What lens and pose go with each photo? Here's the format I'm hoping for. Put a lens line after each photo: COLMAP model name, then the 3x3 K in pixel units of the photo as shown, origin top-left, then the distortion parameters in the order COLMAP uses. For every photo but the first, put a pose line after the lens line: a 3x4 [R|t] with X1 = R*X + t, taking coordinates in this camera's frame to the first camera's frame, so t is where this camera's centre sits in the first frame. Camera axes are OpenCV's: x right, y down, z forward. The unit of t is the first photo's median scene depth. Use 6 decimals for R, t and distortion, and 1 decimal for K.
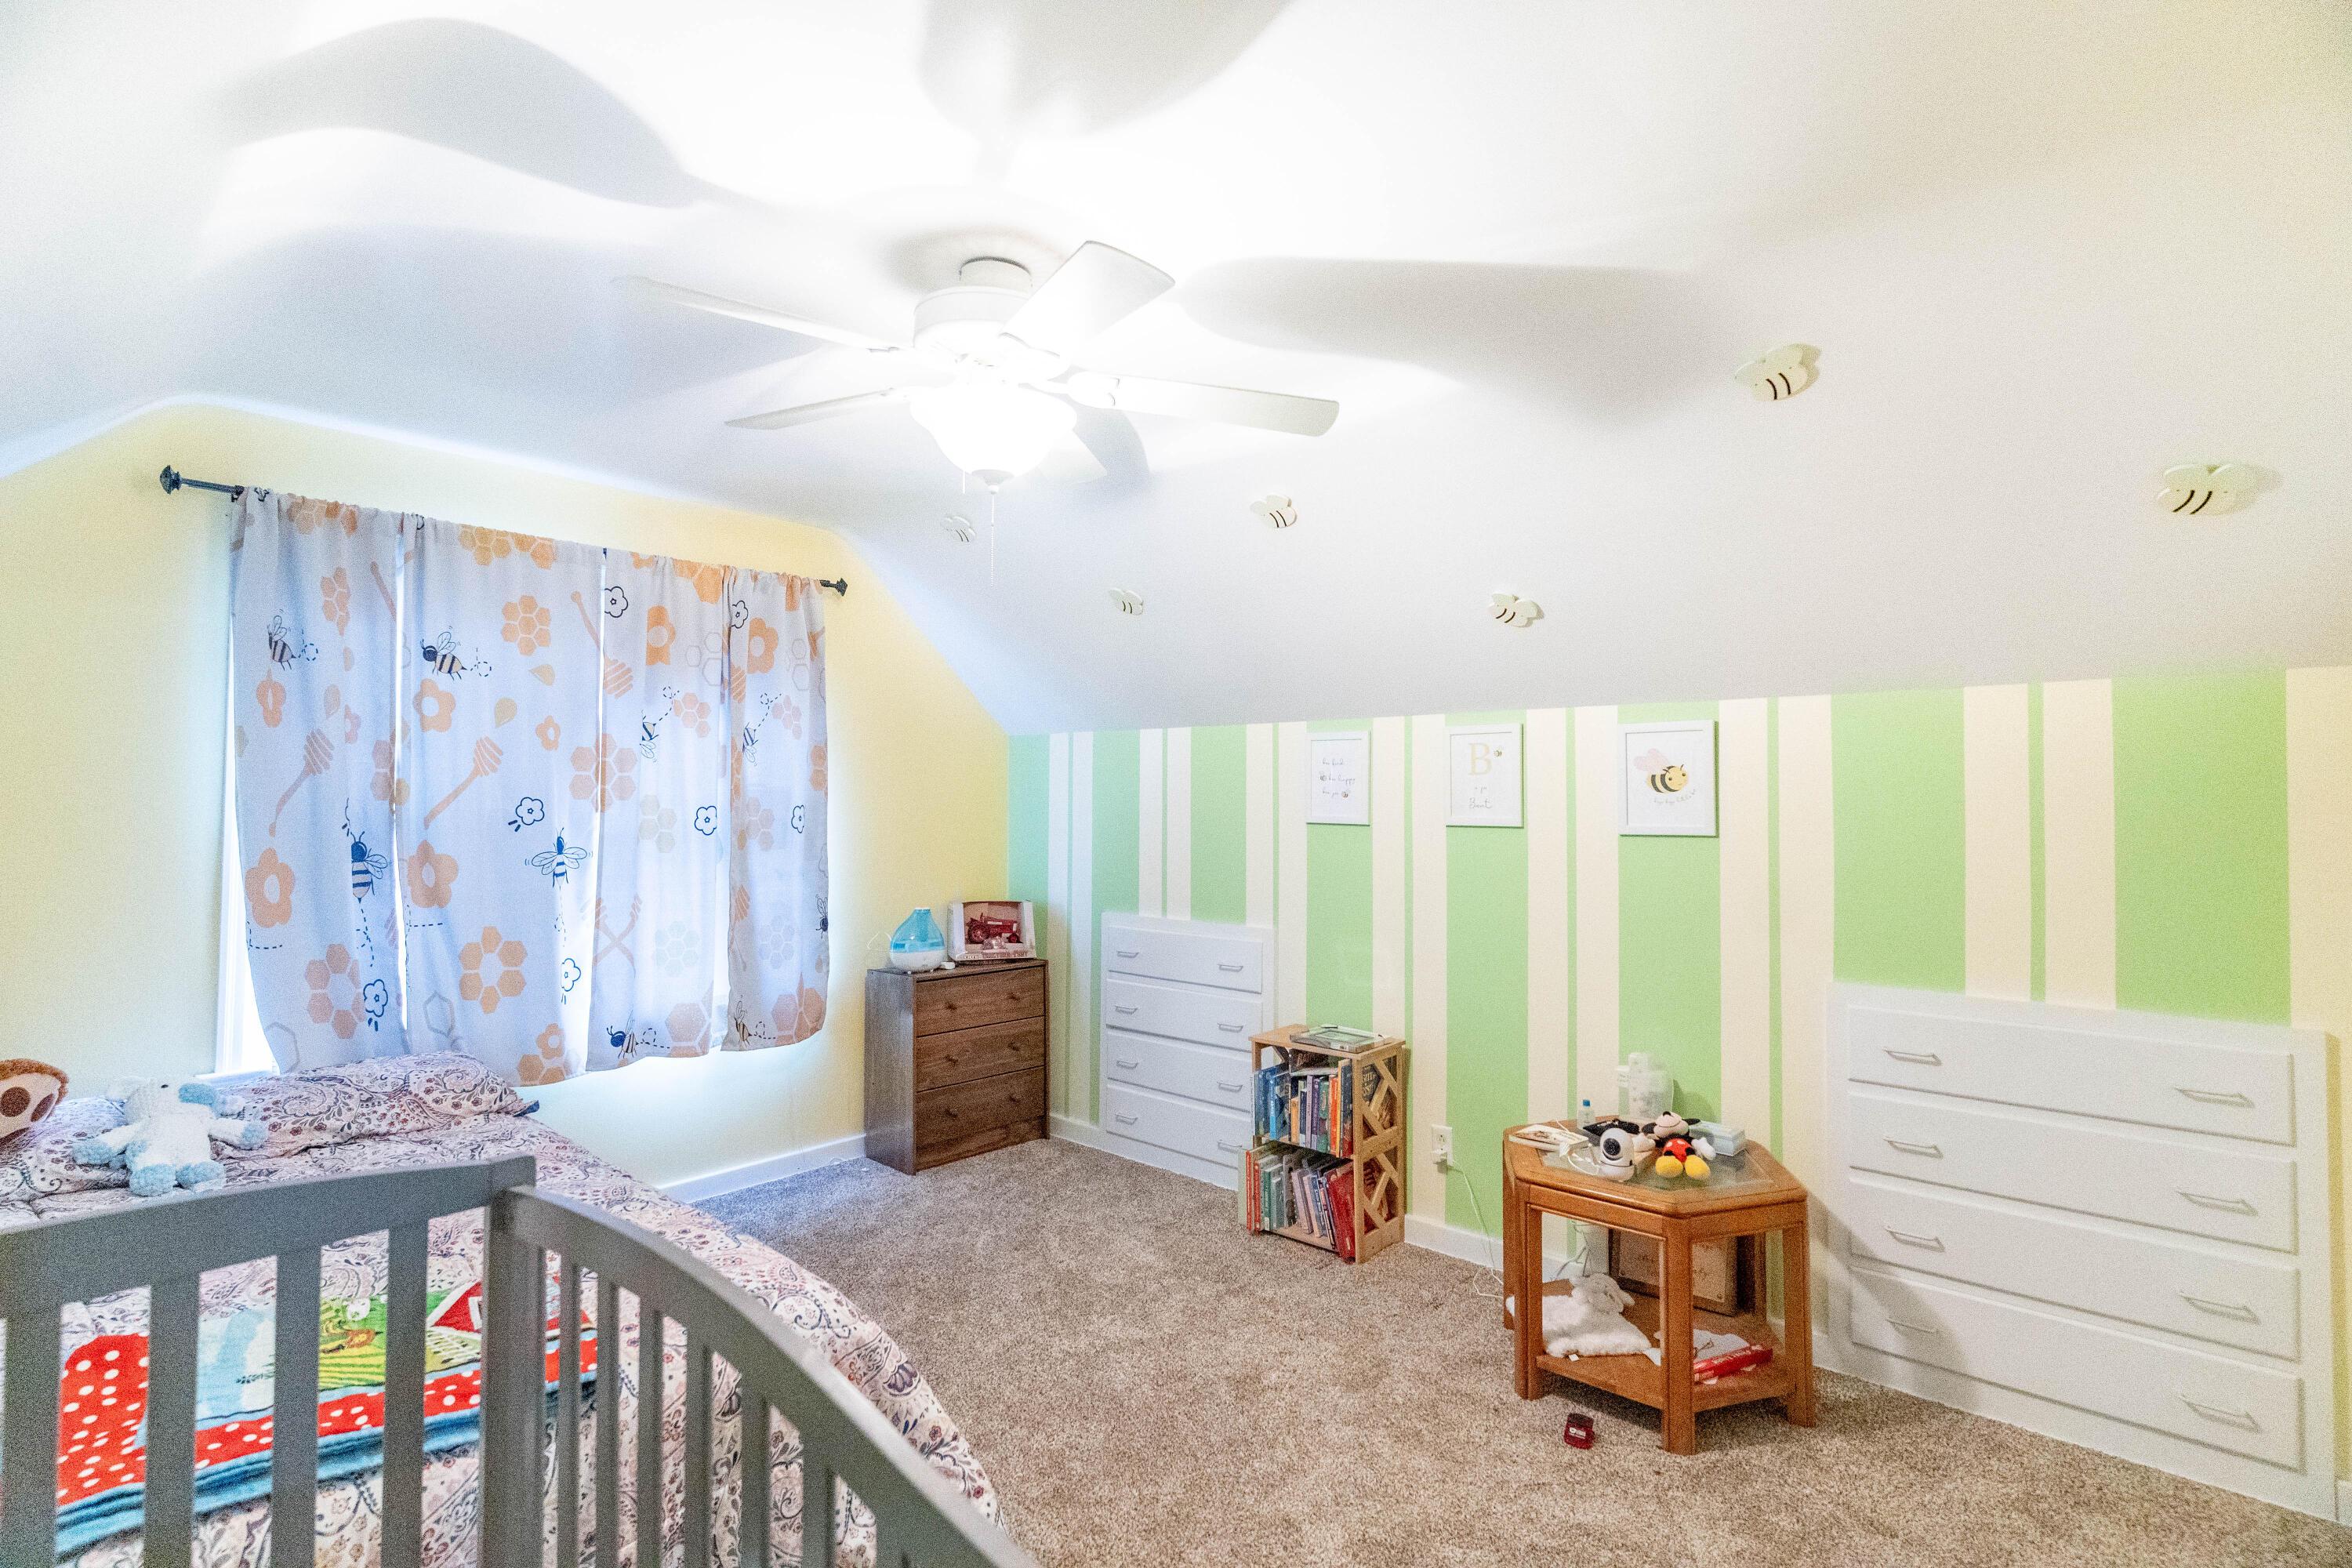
lens RADIAL K [[1130.8, 0, 1176.0], [0, 1130.8, 784.0], [0, 0, 1]] dist [-0.002864, -0.000085]
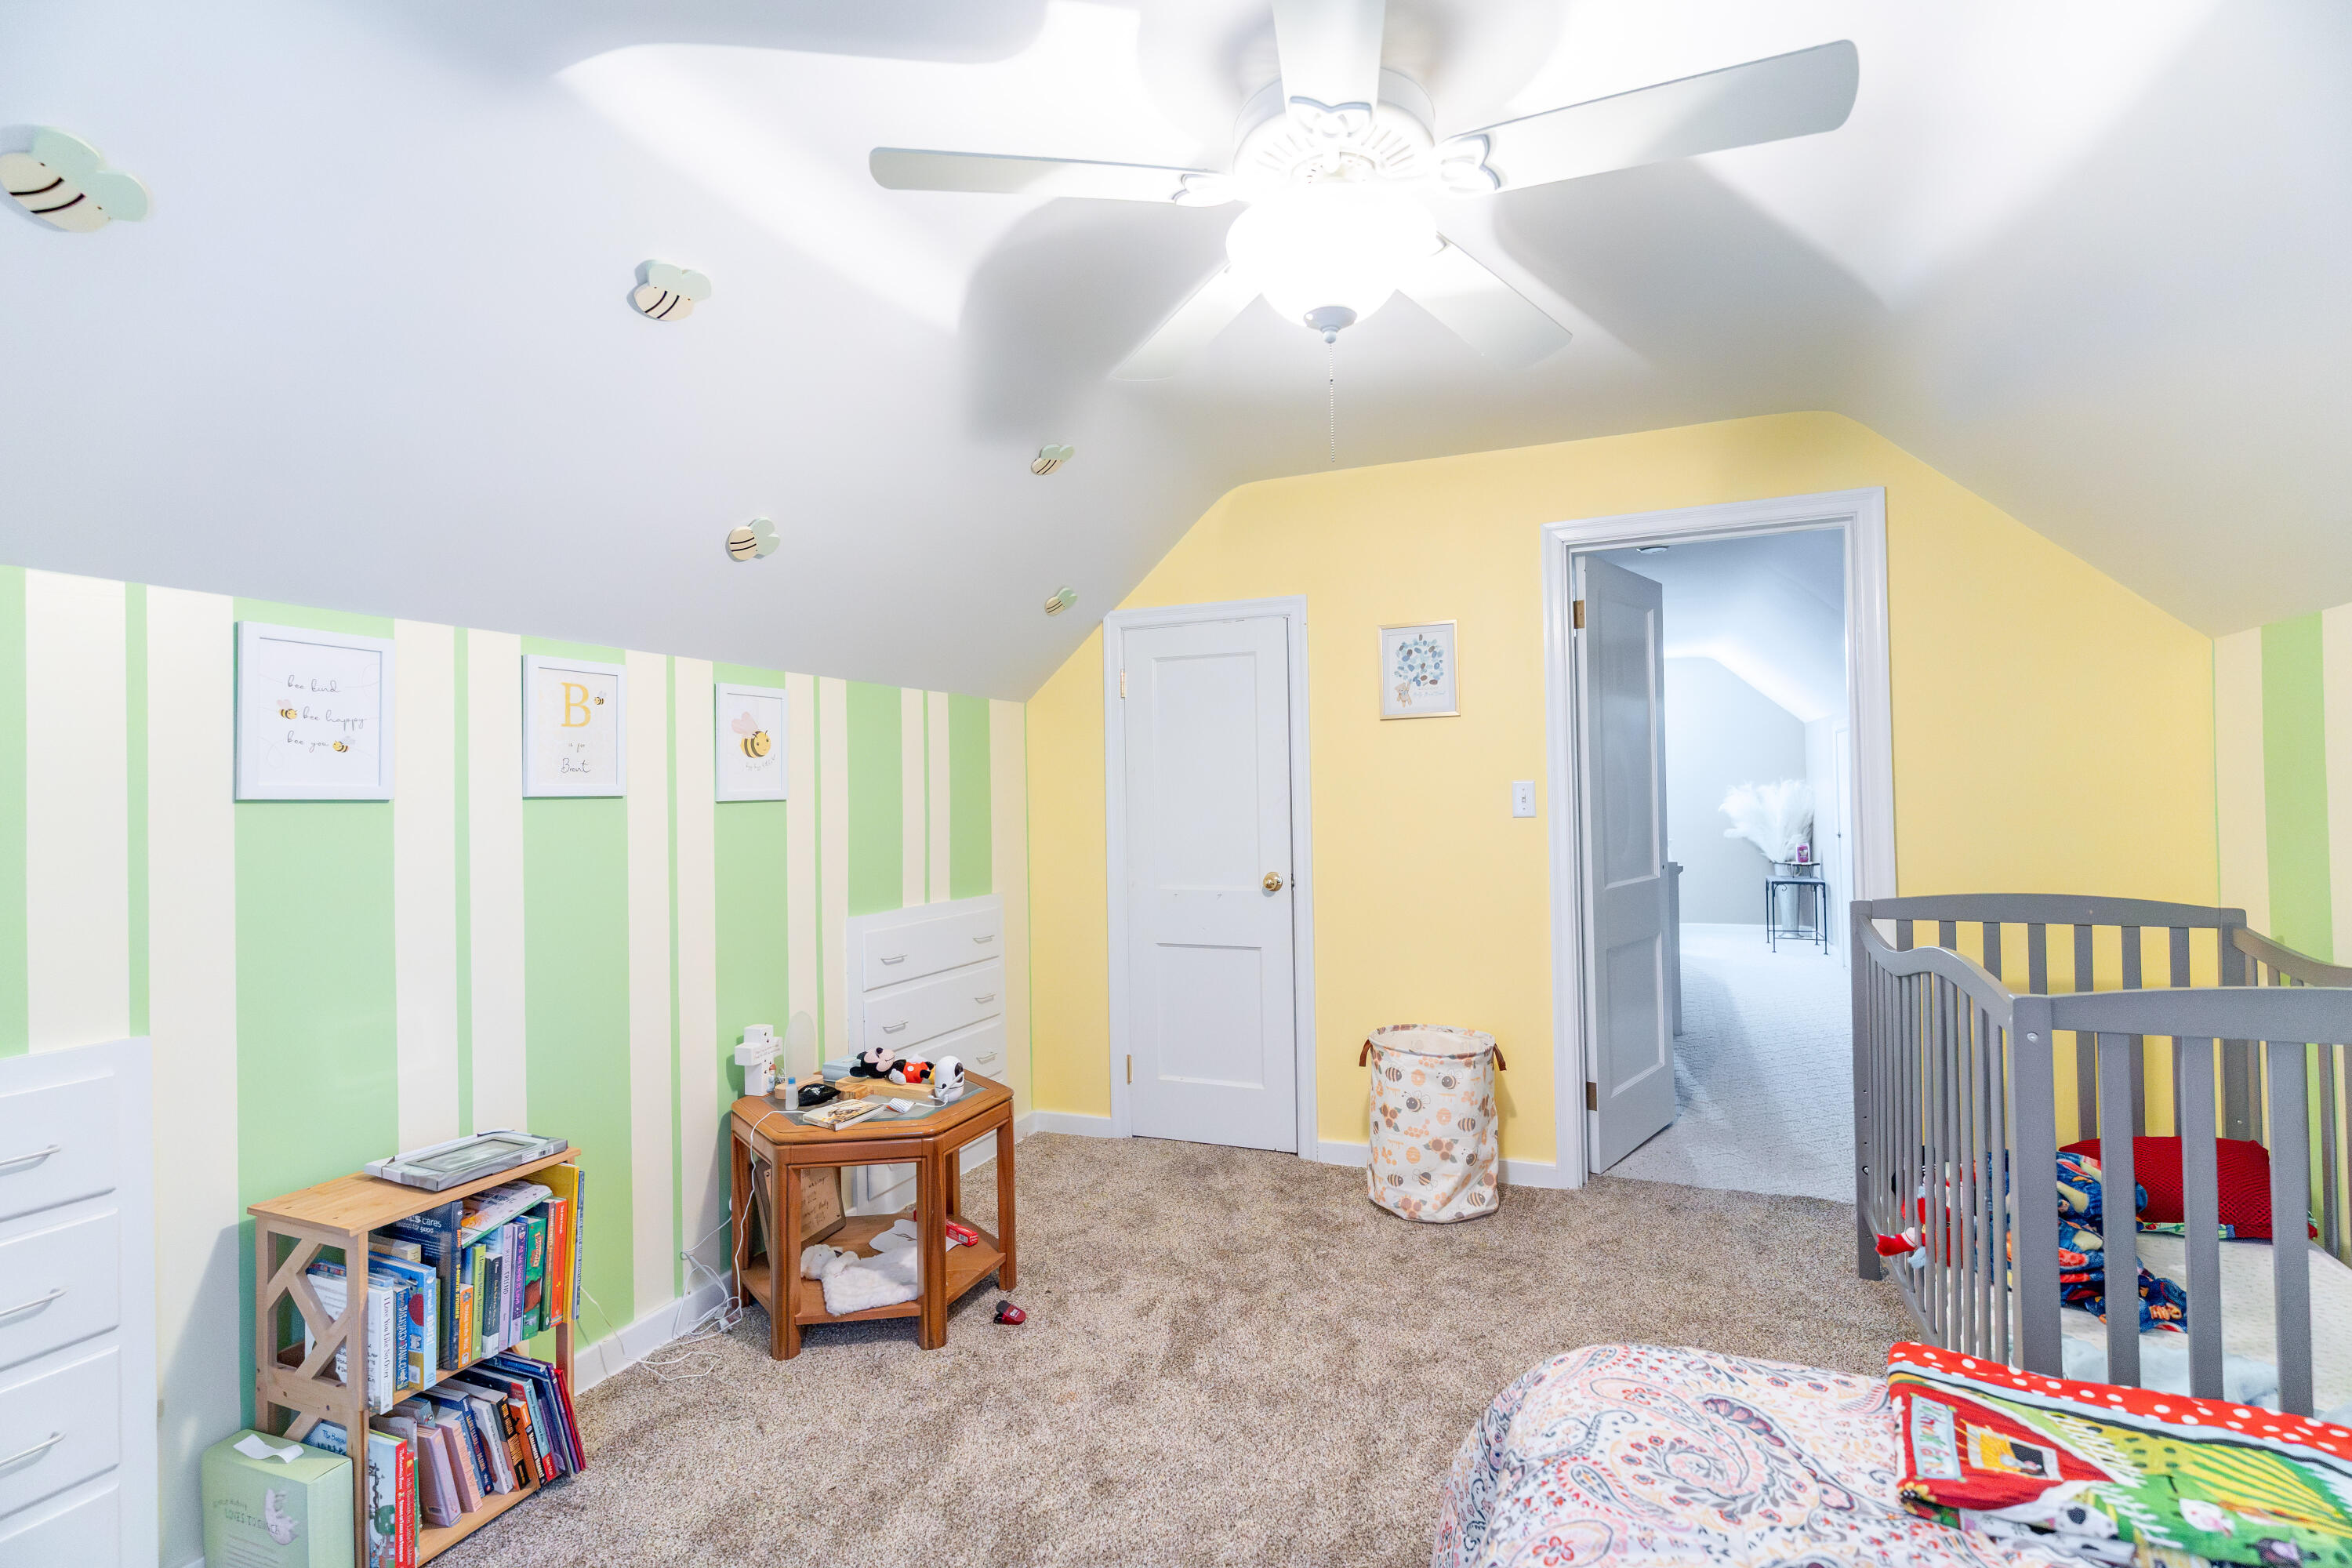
lens RADIAL K [[1130.8, 0, 1176.0], [0, 1130.8, 784.0], [0, 0, 1]] dist [-0.002864, -0.000085]
pose [[-0.330534, 0.014514, 0.943683, -0.597802], [0.005256, 0.999895, -0.013537, 0.044014], [-0.943779, 0.000485, -0.330575, 0.940130]]
